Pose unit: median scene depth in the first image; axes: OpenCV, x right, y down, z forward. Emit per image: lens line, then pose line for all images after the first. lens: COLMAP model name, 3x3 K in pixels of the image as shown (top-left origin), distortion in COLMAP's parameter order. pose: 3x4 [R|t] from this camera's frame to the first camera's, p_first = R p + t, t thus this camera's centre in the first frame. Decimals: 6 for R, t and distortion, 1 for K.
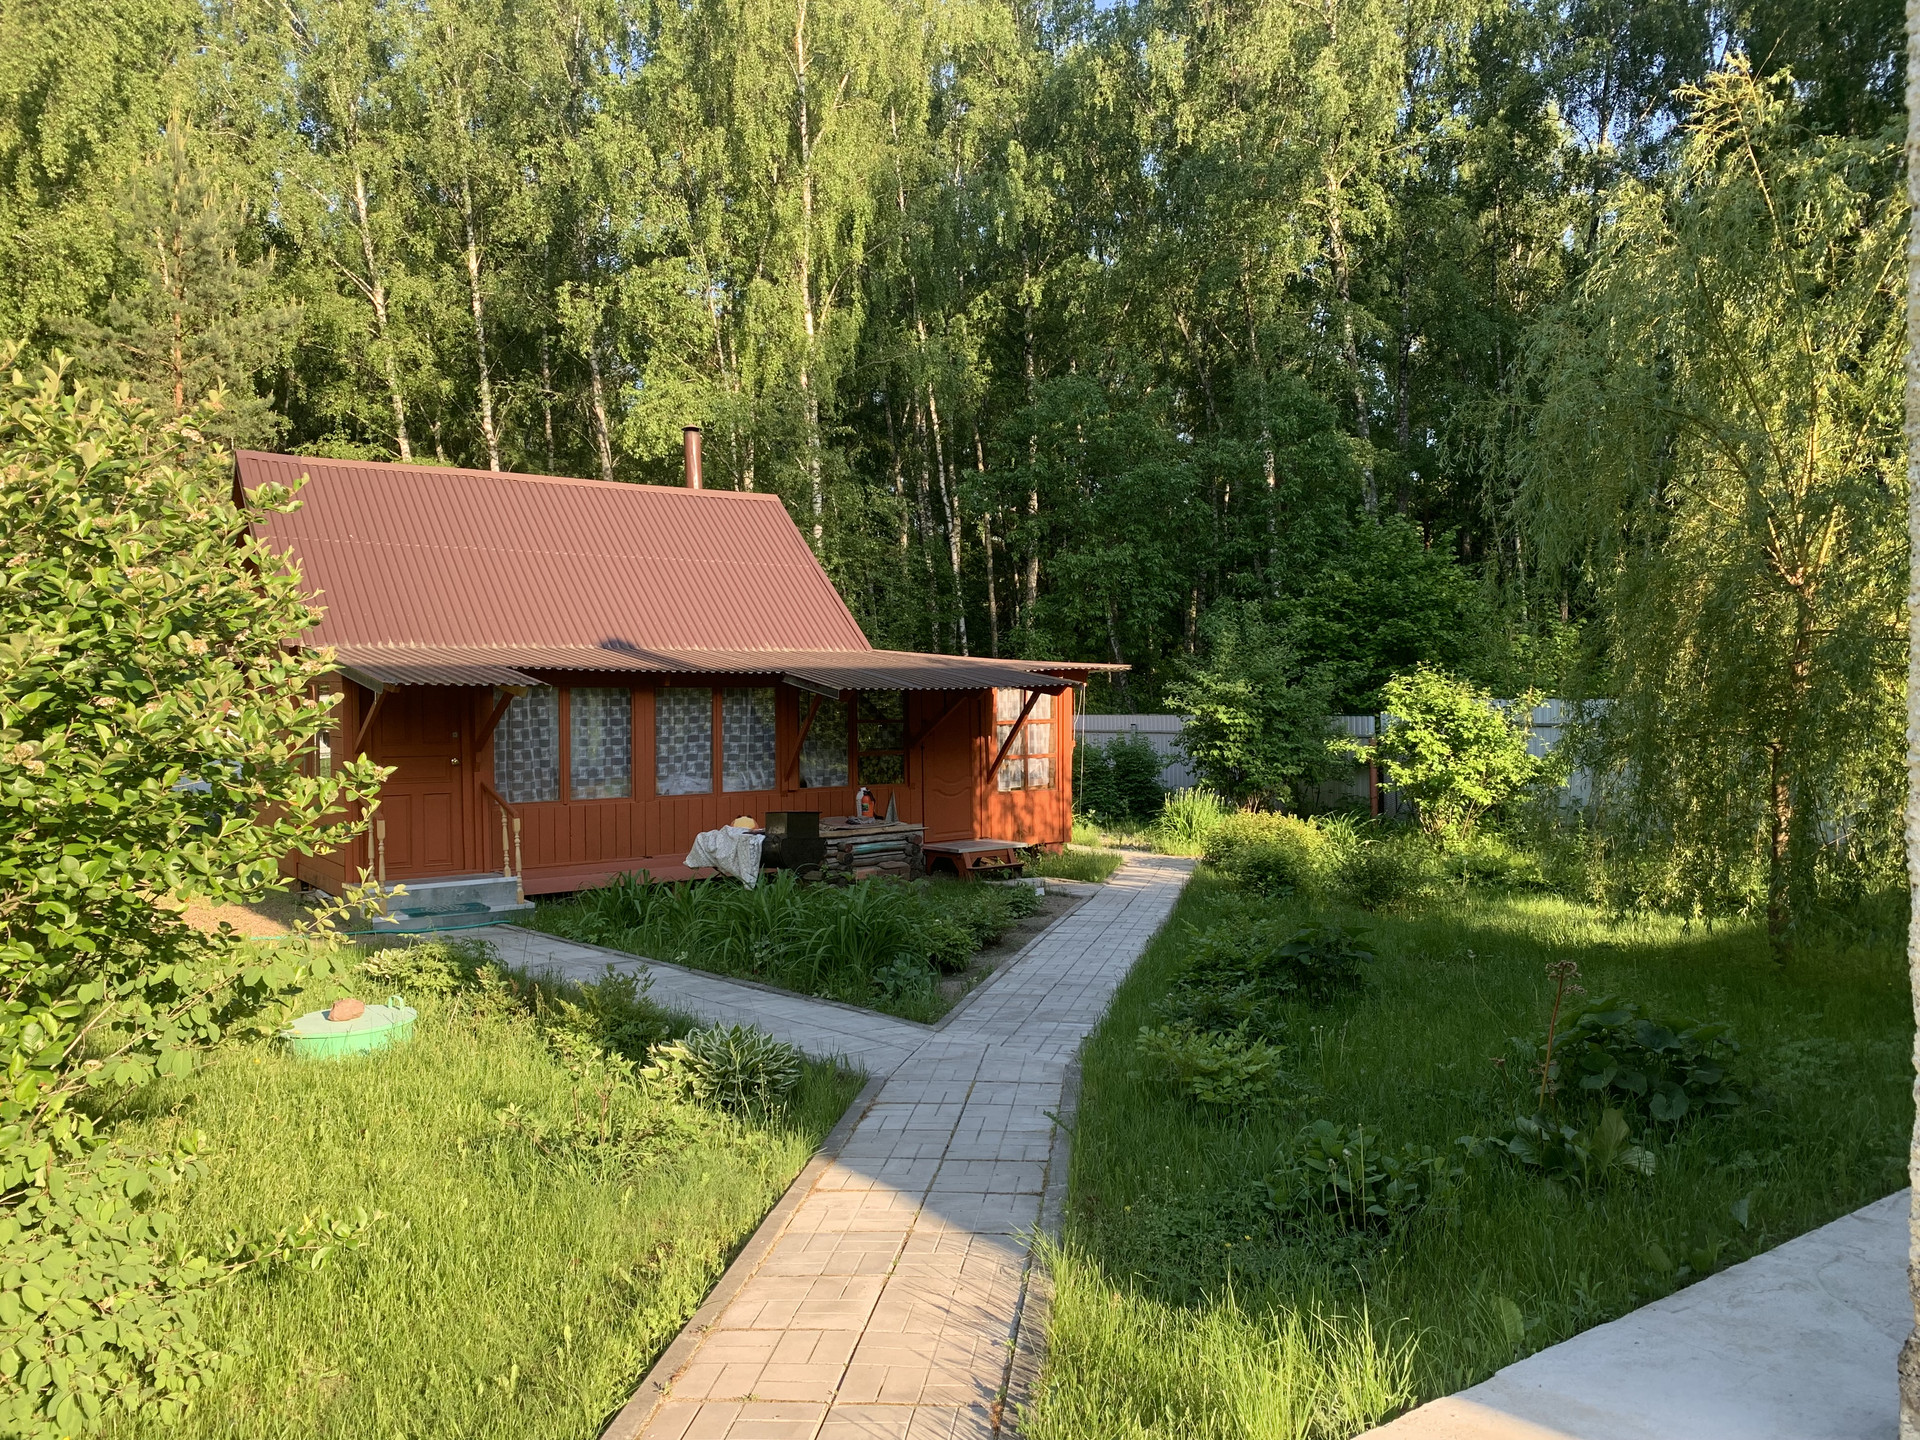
lens RADIAL K [[1469.8, 0, 976.3], [0, 1469.8, 721.2], [0, 0, 1]] dist [0.105298, -0.130254]
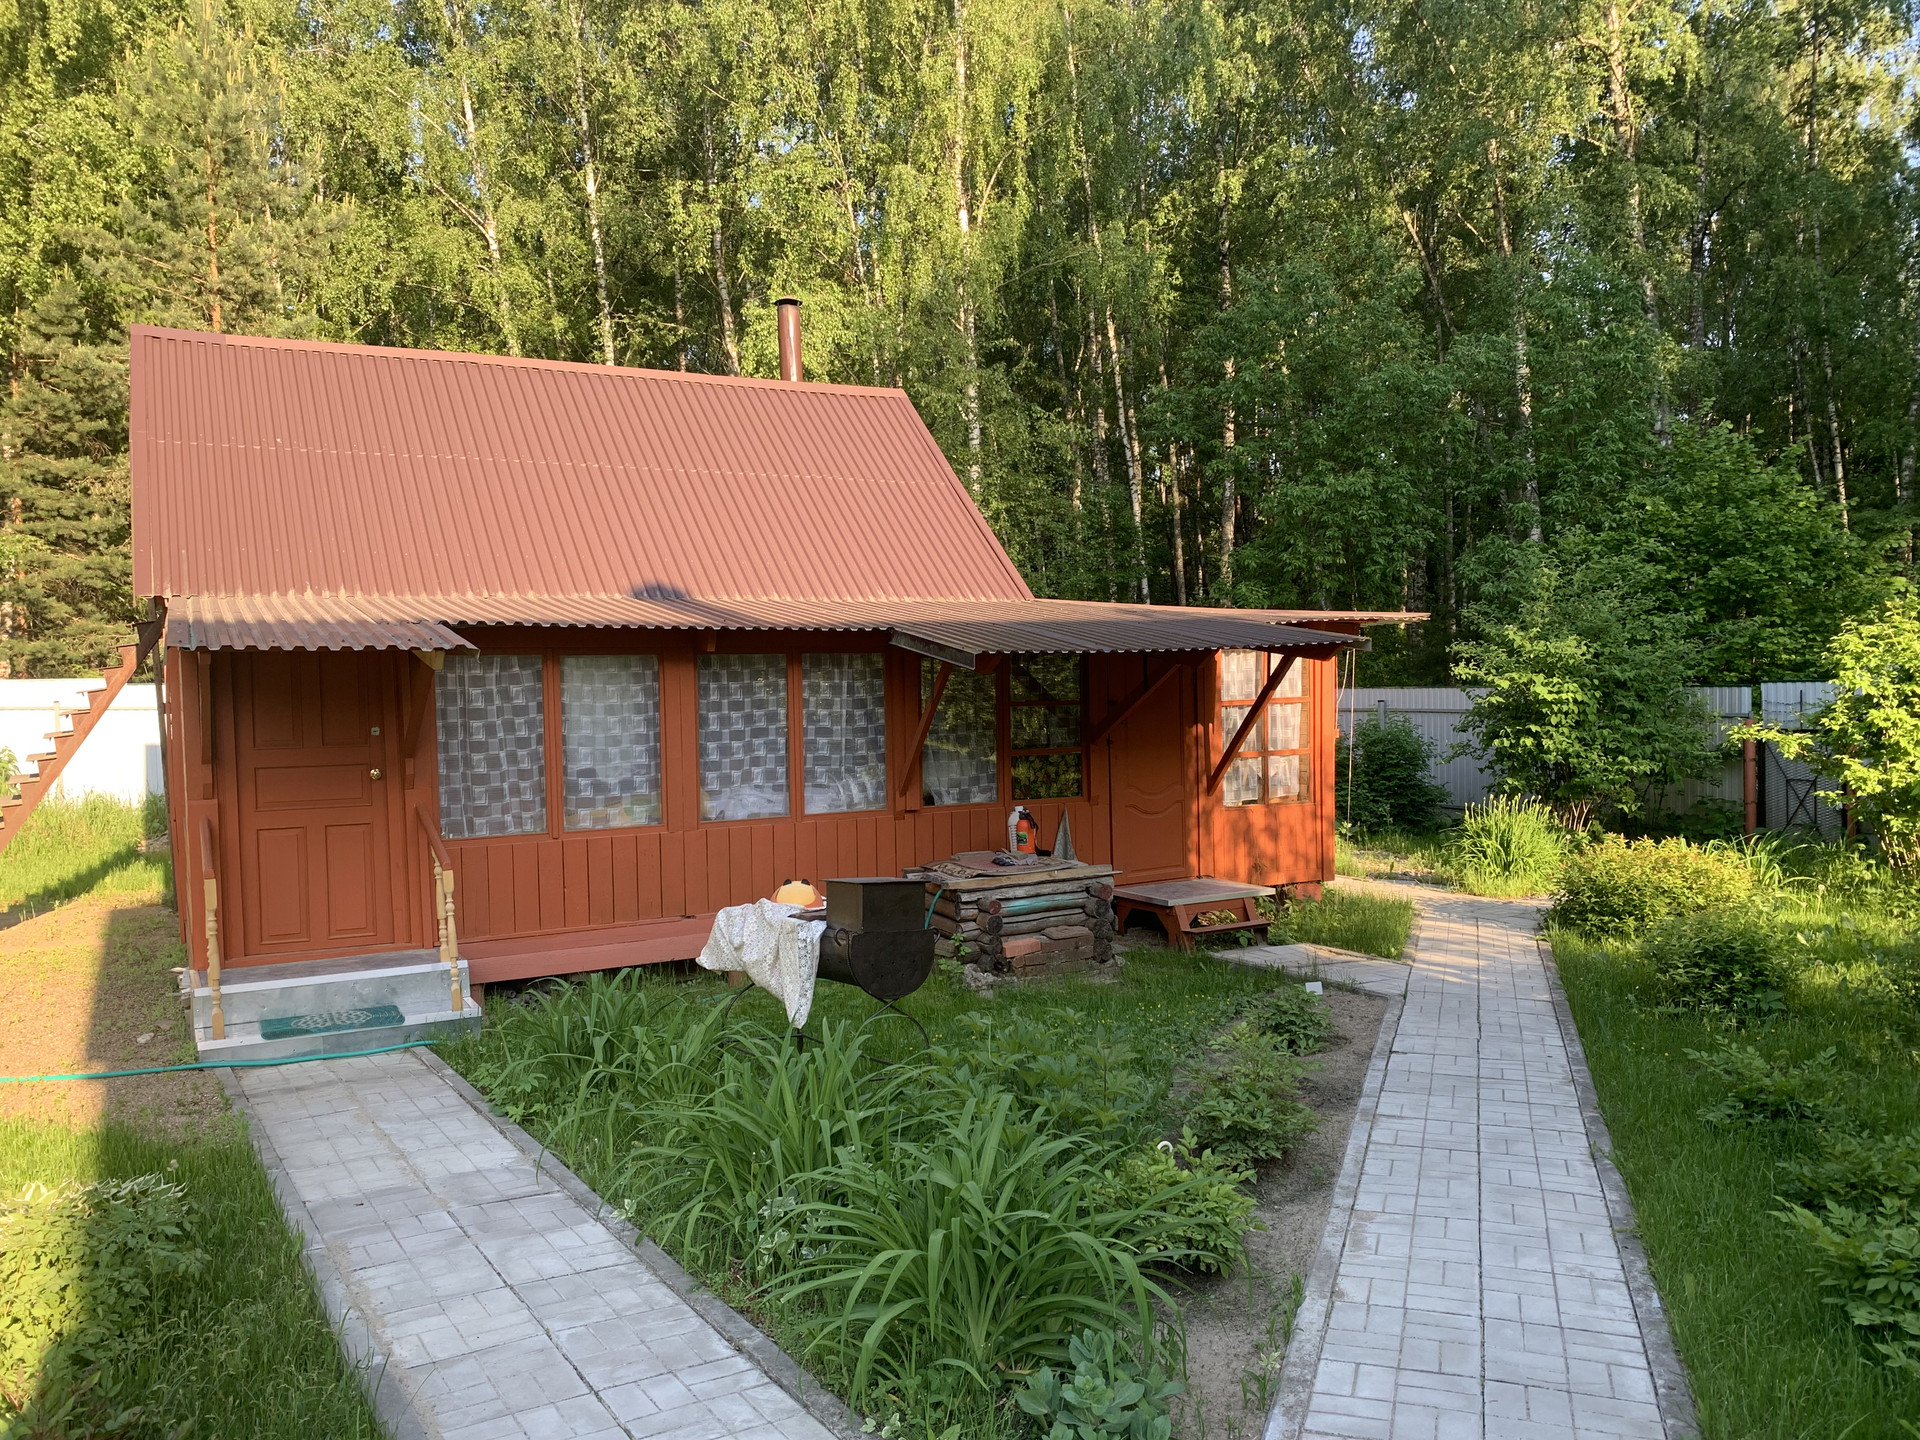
lens RADIAL K [[1469.8, 0, 976.3], [0, 1469.8, 721.2], [0, 0, 1]] dist [0.105298, -0.130254]
pose [[0.992946, -0.007160, -0.118353, -0.014213], [0.009115, 0.999831, 0.015985, -0.002041], [0.118219, -0.016951, 0.992843, 0.267318]]
